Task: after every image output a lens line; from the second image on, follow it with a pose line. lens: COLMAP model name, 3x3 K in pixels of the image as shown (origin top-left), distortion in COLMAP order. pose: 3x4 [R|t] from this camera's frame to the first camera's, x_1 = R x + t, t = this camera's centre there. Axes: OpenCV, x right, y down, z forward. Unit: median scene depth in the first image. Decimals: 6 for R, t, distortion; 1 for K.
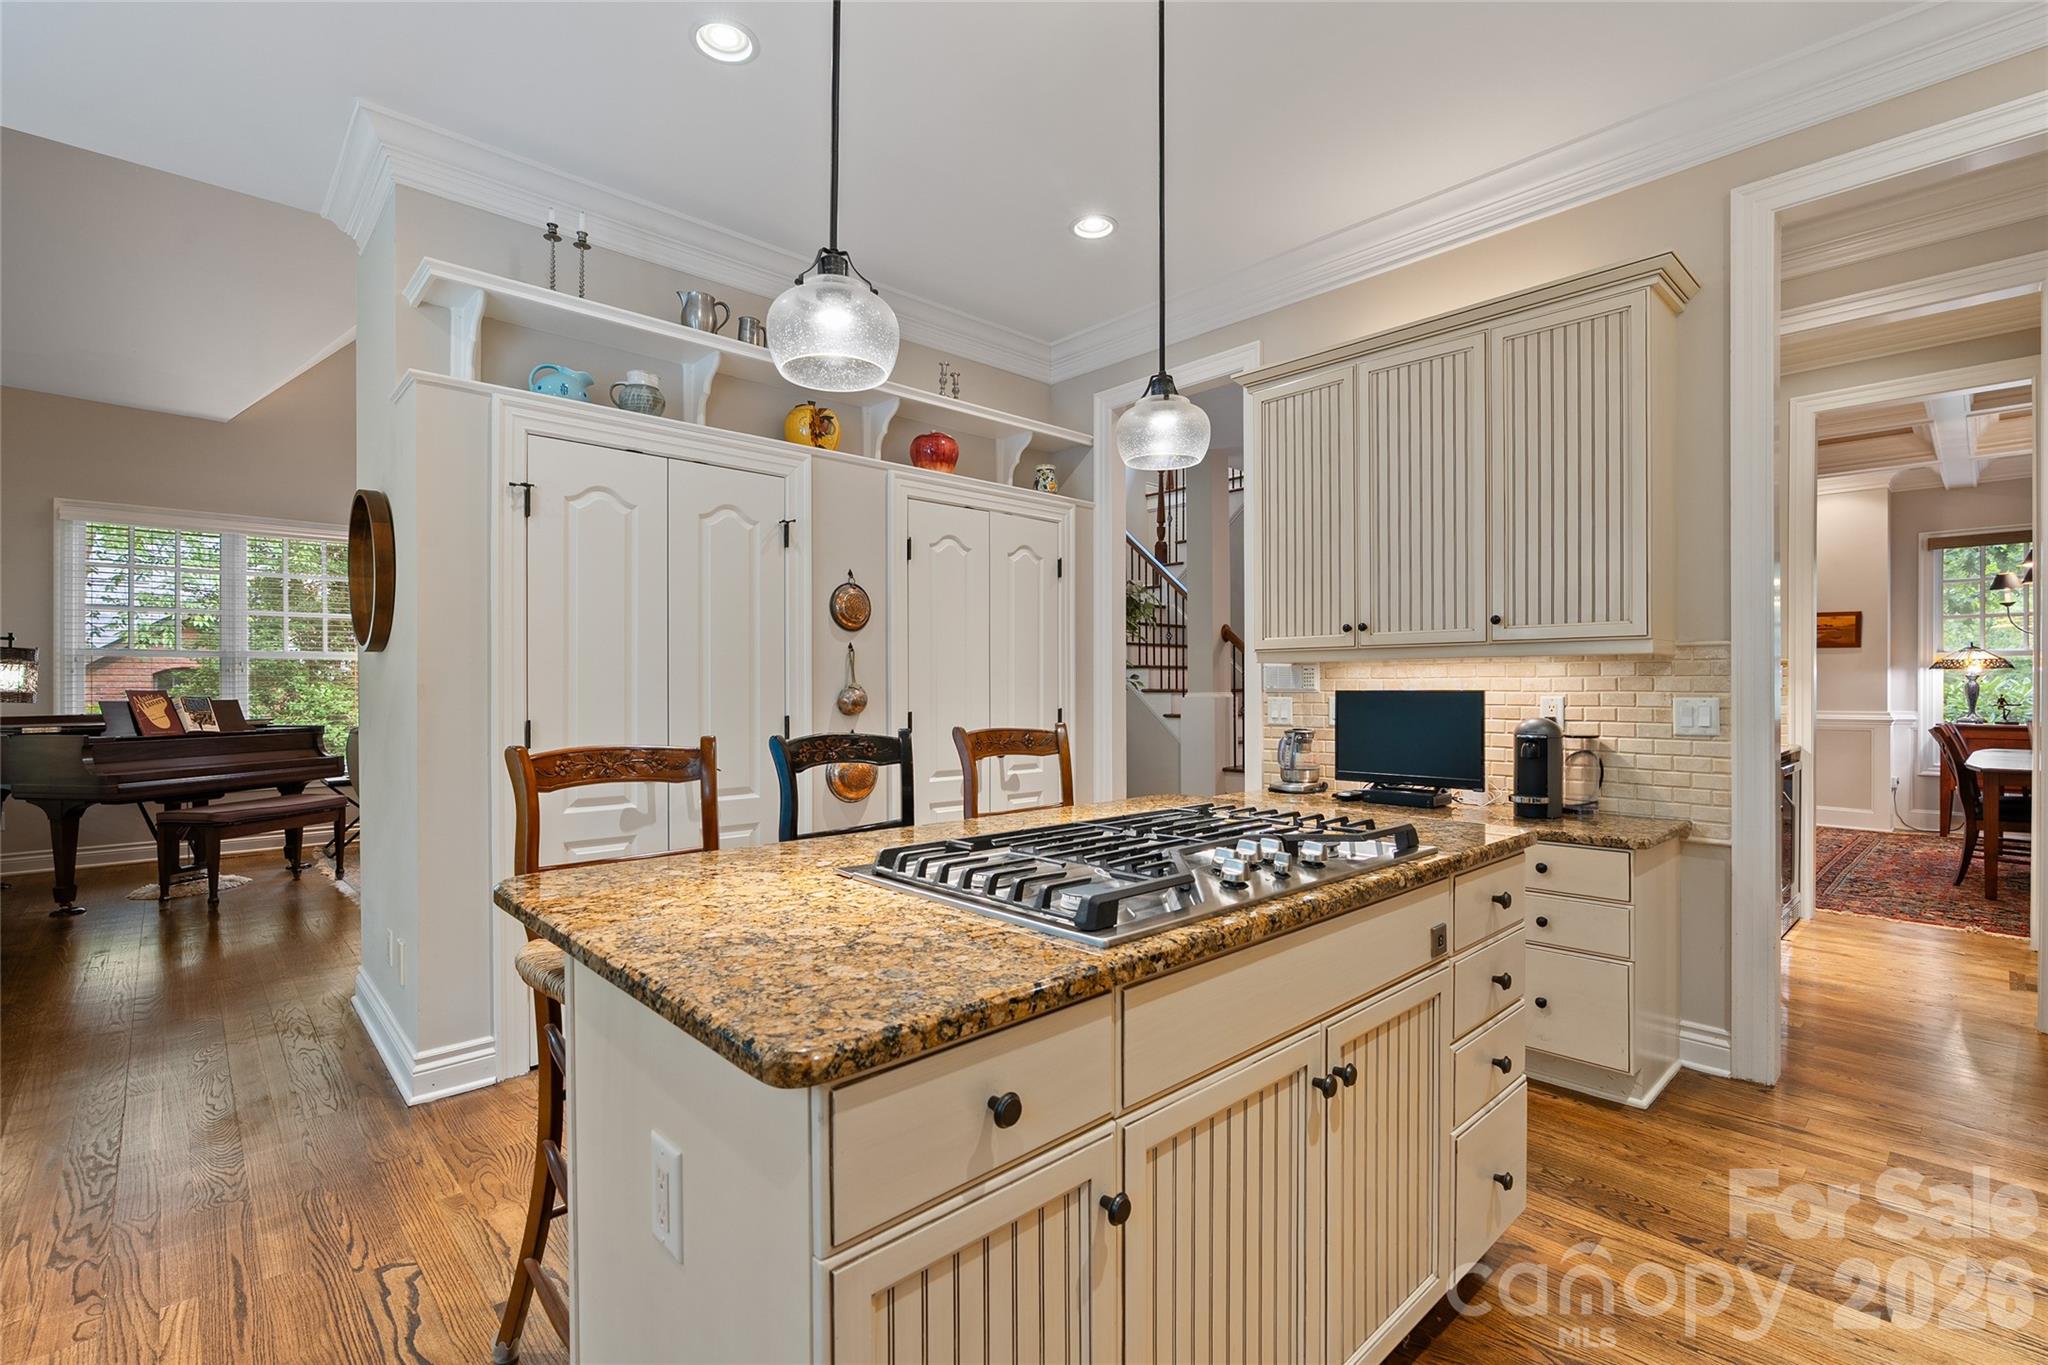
lens RADIAL K [[911.6, 0, 1016.2], [0, 911.6, 684.4], [0, 0, 1]] dist [-0.009746, 0.000438]
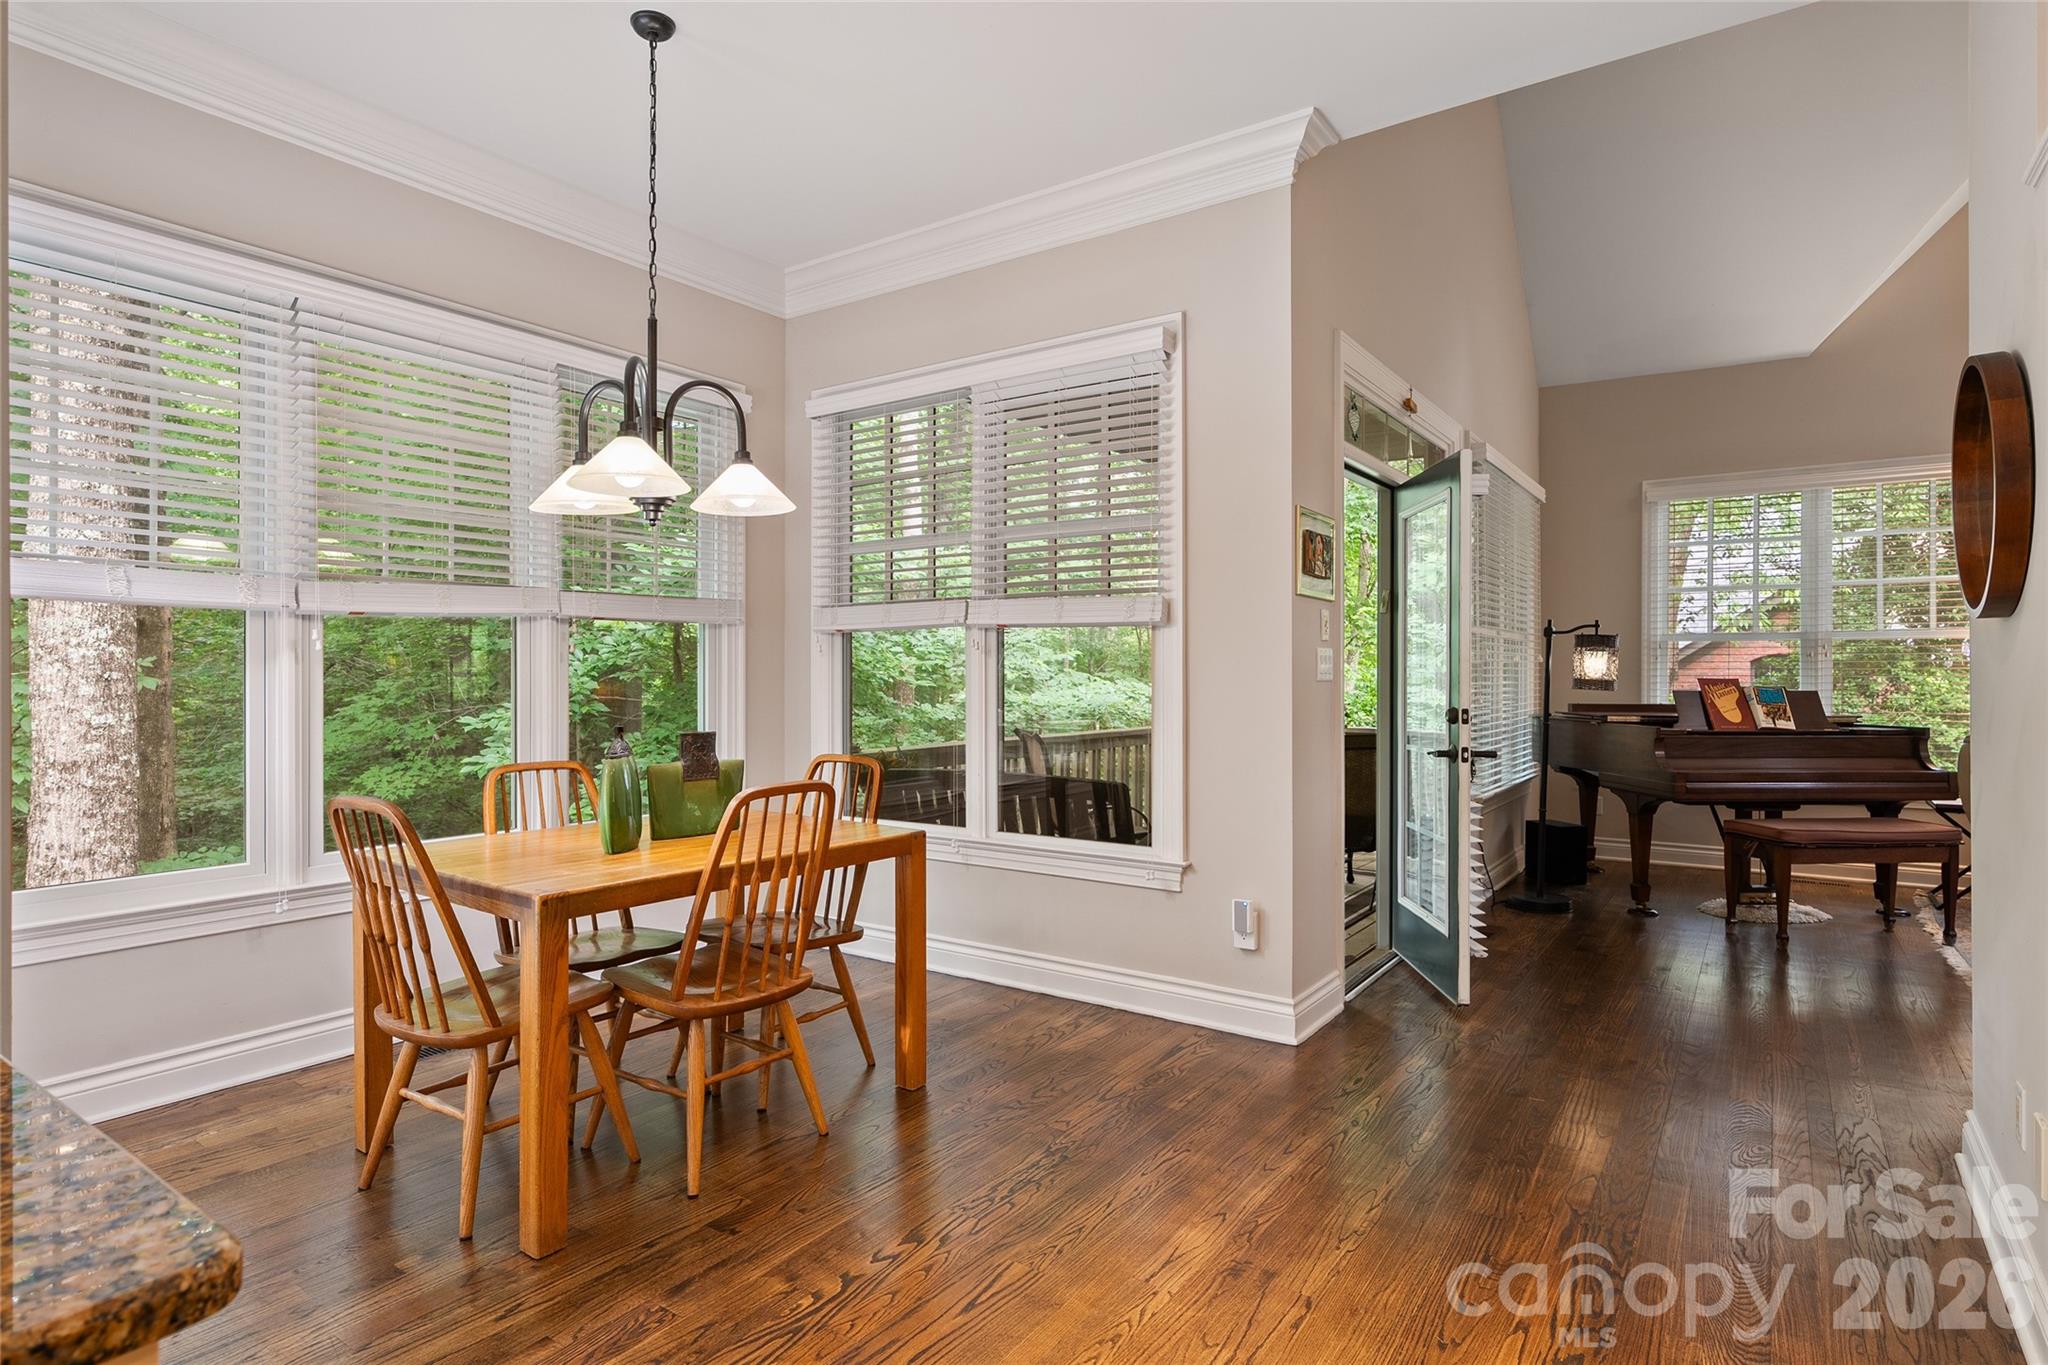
lens RADIAL K [[1074.5, 0, 1024.0], [0, 1074.5, 682.5], [0, 0, 1]] dist [-0.004090, -0.000449]
pose [[0.206247, 0.007853, -0.978469, -0.074226], [0.001486, 0.999964, 0.008339, 0.000606], [0.978499, -0.003174, 0.206228, 0.115237]]
